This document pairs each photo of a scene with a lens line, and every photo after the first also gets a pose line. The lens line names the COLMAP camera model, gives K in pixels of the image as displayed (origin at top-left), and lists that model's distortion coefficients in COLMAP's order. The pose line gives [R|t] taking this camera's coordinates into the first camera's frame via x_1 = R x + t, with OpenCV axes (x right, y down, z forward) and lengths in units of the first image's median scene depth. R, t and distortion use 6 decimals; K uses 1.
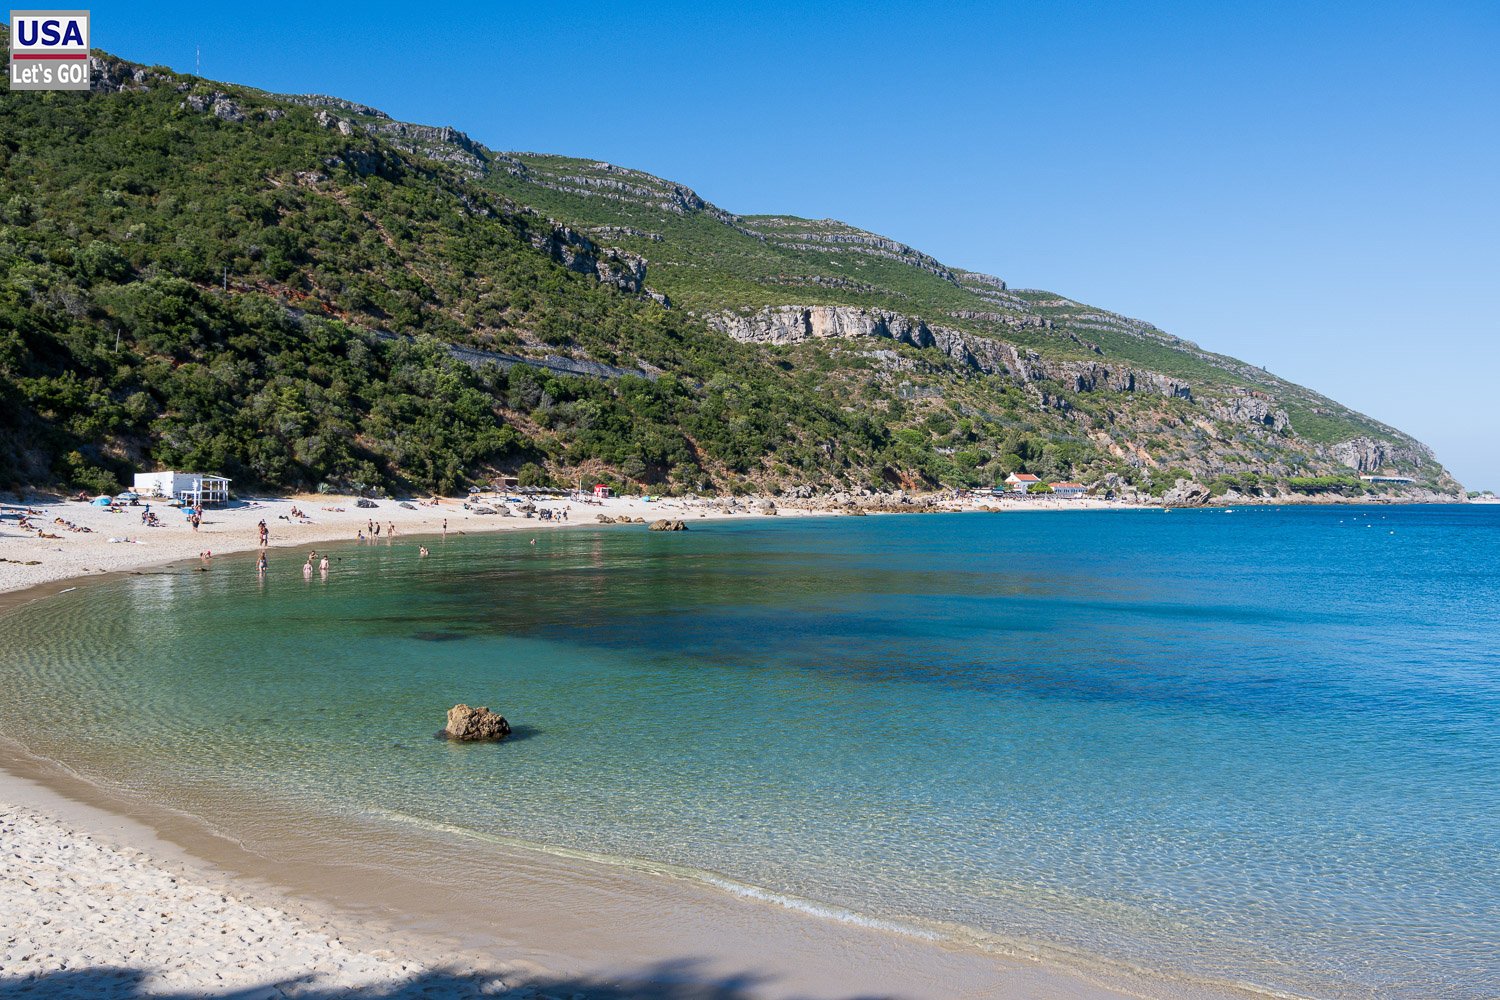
lens RADIAL K [[1267.1, 0, 750.0], [0, 1267.1, 500.0], [0, 0, 1]] dist [-0.002640, -0.008018]
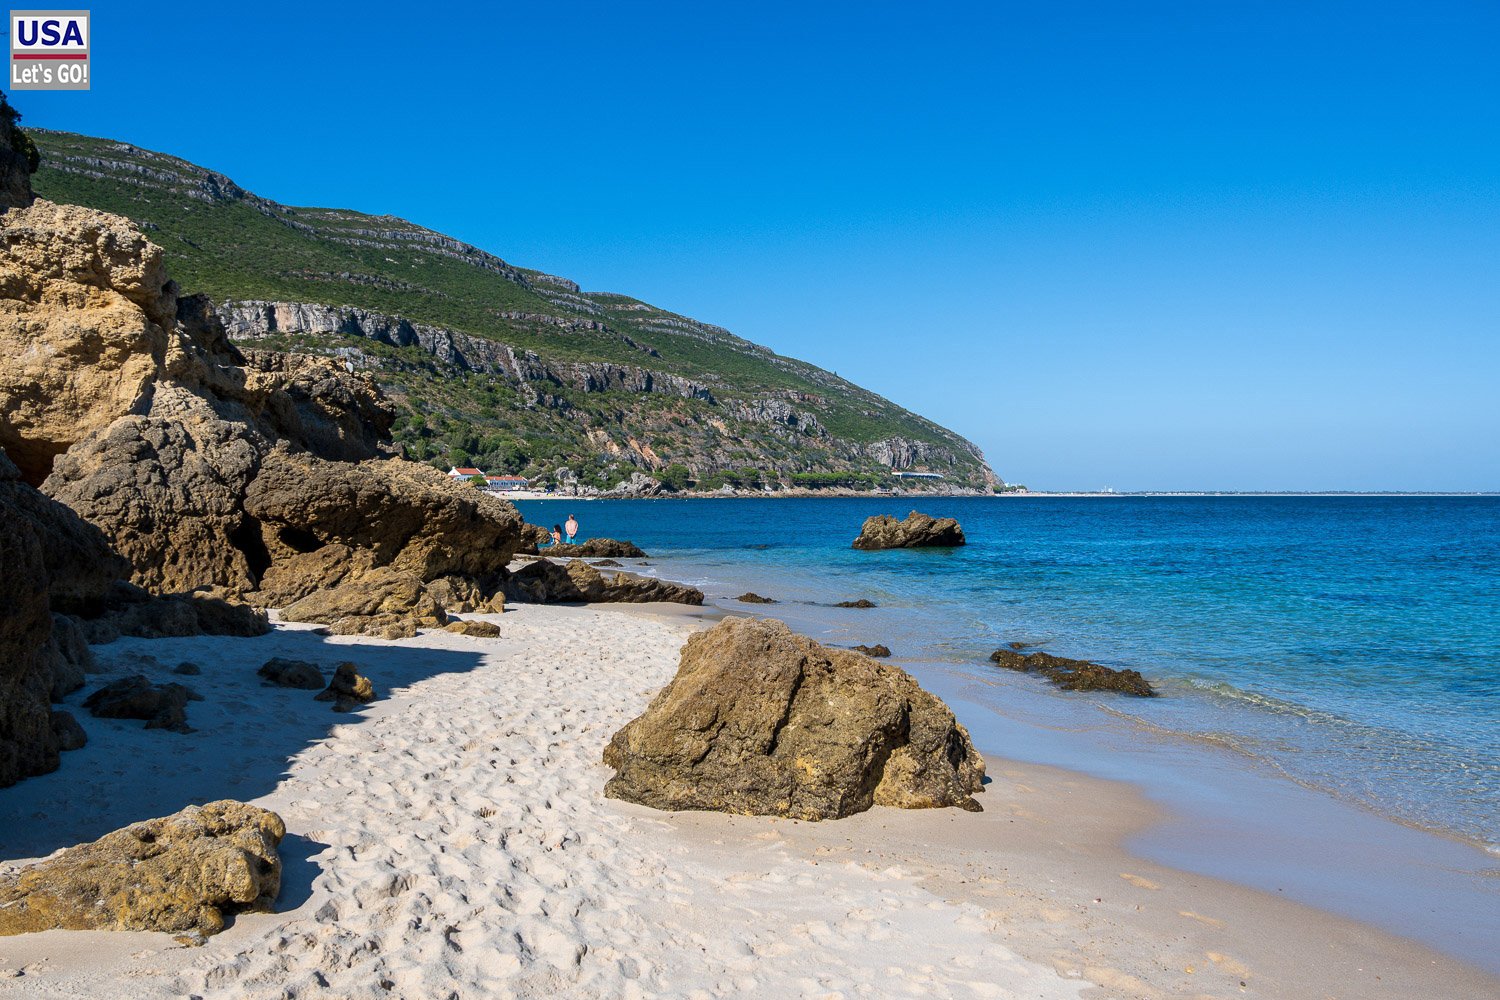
lens RADIAL K [[1267.1, 0, 750.0], [0, 1267.1, 500.0], [0, 0, 1]] dist [-0.002640, -0.008018]
pose [[0.963140, -0.010104, 0.268812, 0.116486], [0.010236, 0.999947, 0.000910, 0.005360], [-0.268807, 0.001876, 0.963192, -0.053415]]
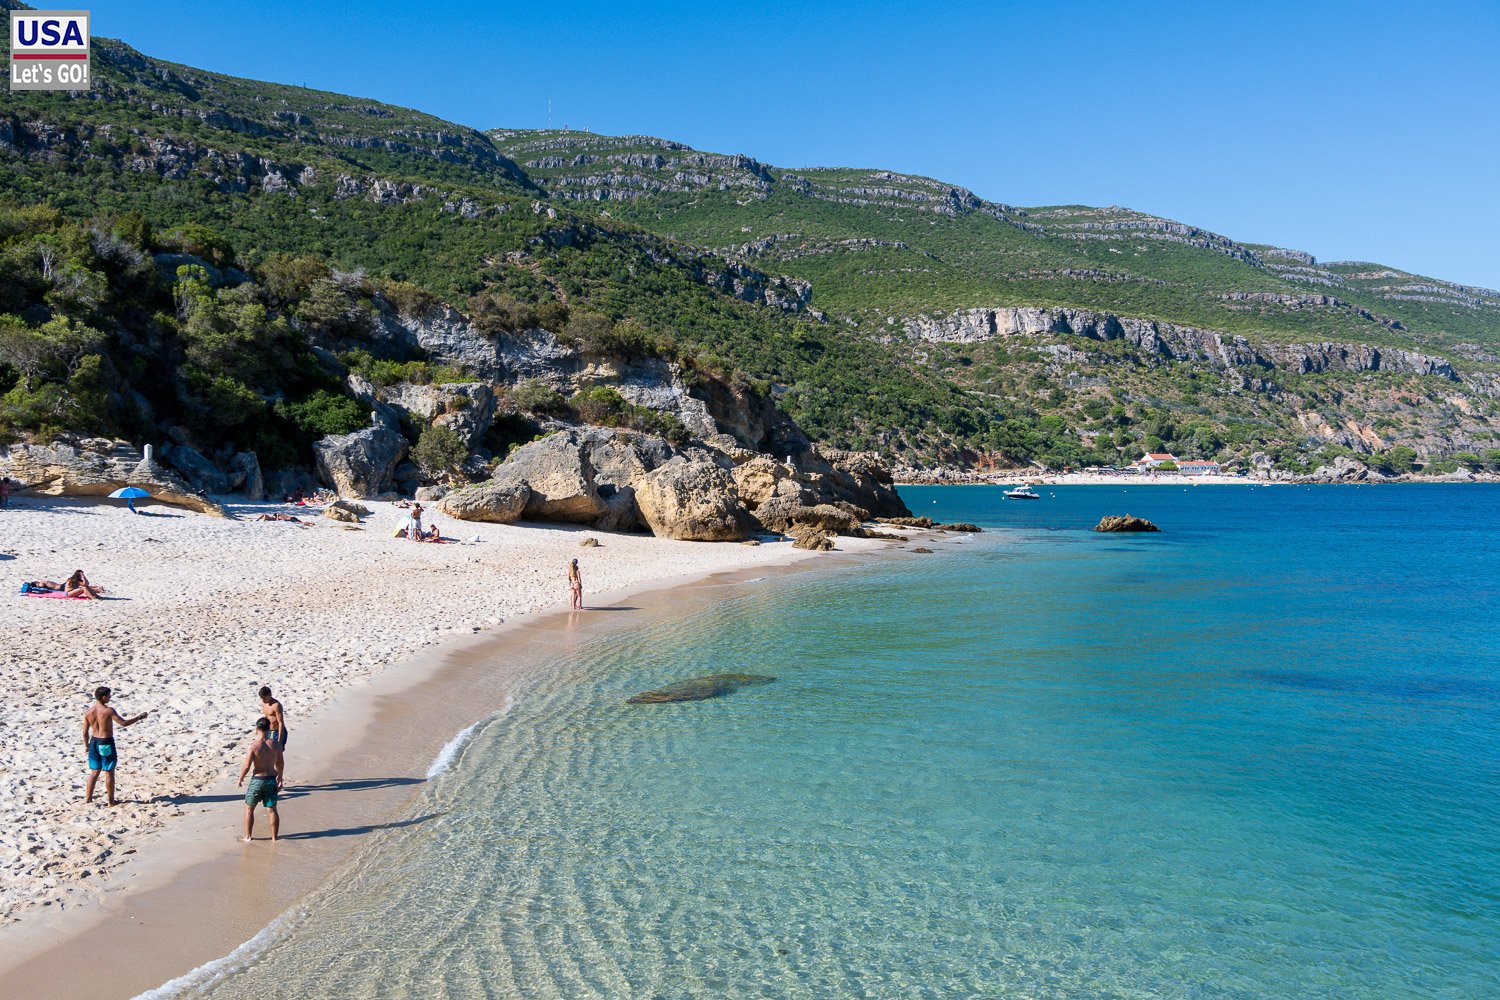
lens RADIAL K [[1267.1, 0, 750.0], [0, 1267.1, 500.0], [0, 0, 1]] dist [-0.002640, -0.008018]
pose [[0.956477, 0.004885, -0.291765, 0.143038], [-0.000300, 0.999876, 0.015757, 0.002352], [0.291806, -0.014983, 0.956360, -0.137718]]
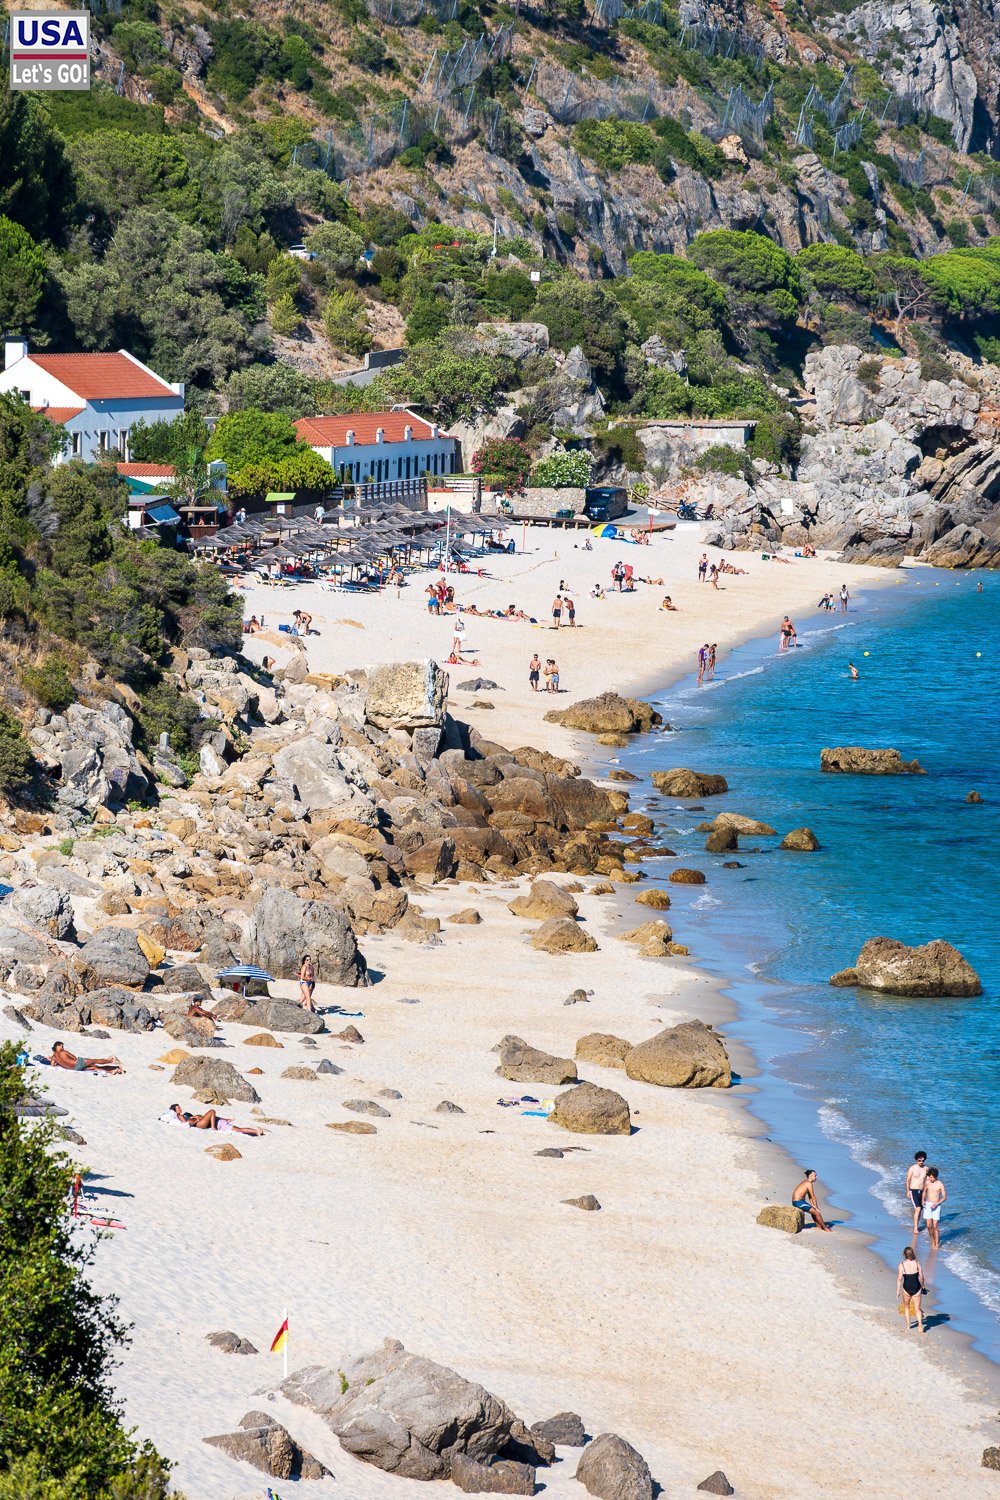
lens RADIAL K [[8310.9, 0, 500.0], [0, 8310.9, 750.0], [0, 0, 1]] dist [0.082087, -0.953004]
pose [[0.891087, -0.031855, 0.452713, -0.123411], [0.005004, 0.998163, 0.060386, -0.023468], [-0.453805, -0.051544, 0.889609, 0.100873]]
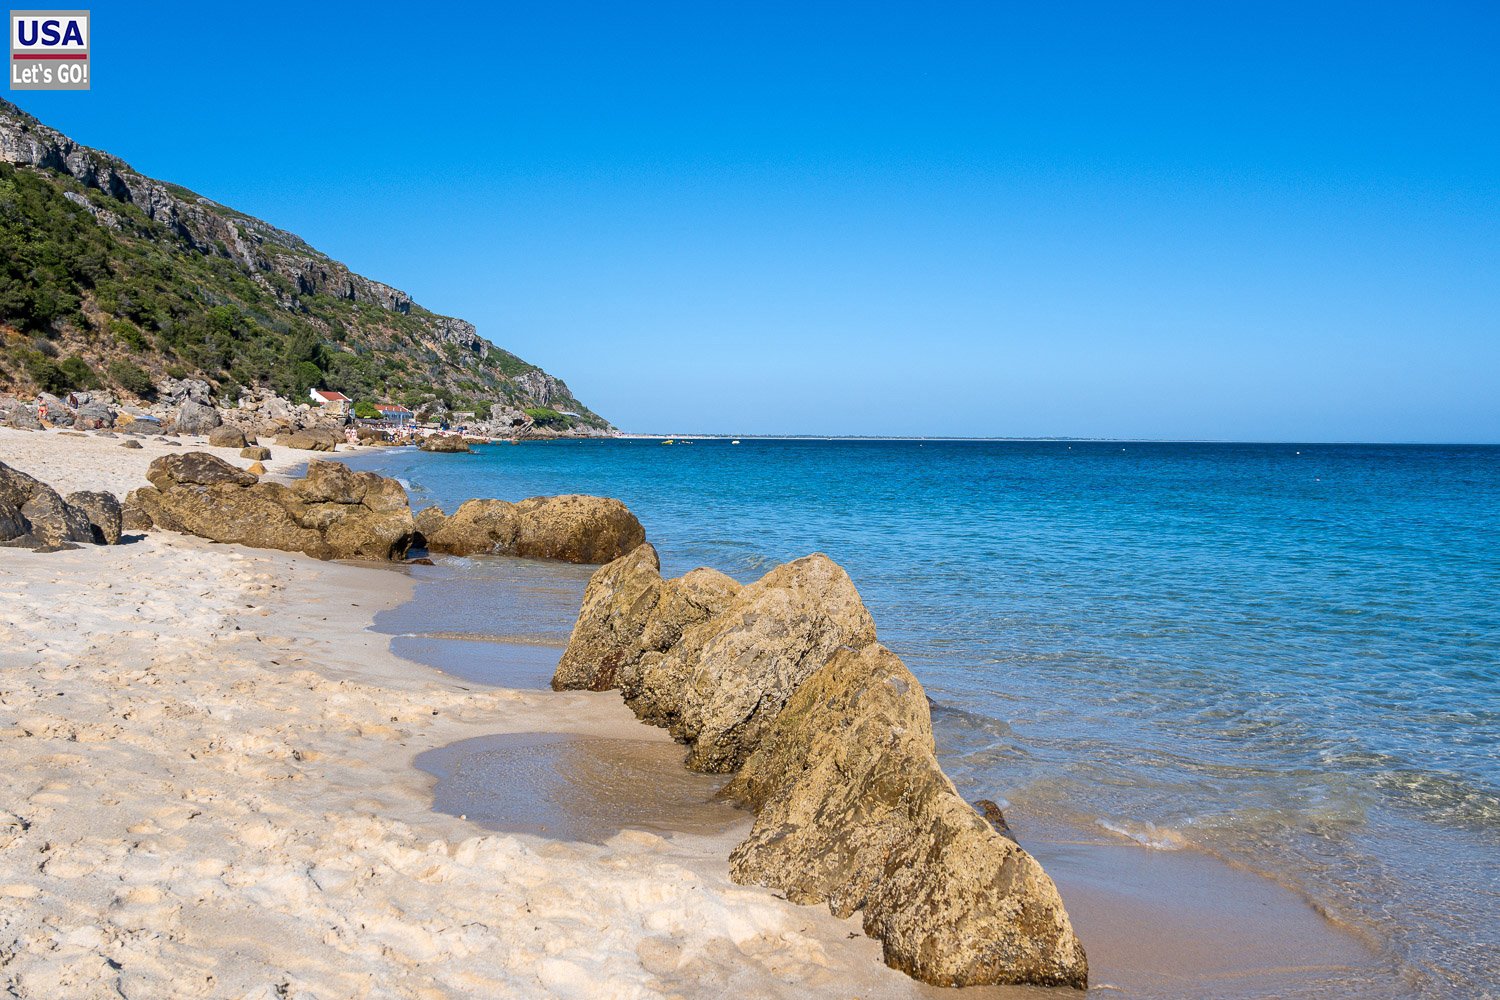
lens RADIAL K [[1267.1, 0, 750.0], [0, 1267.1, 500.0], [0, 0, 1]] dist [-0.002640, -0.008018]
pose [[0.770033, -0.033473, 0.637125, -0.031405], [0.001972, 0.998743, 0.050089, 0.002943], [-0.638001, -0.037314, 0.769131, 0.243590]]
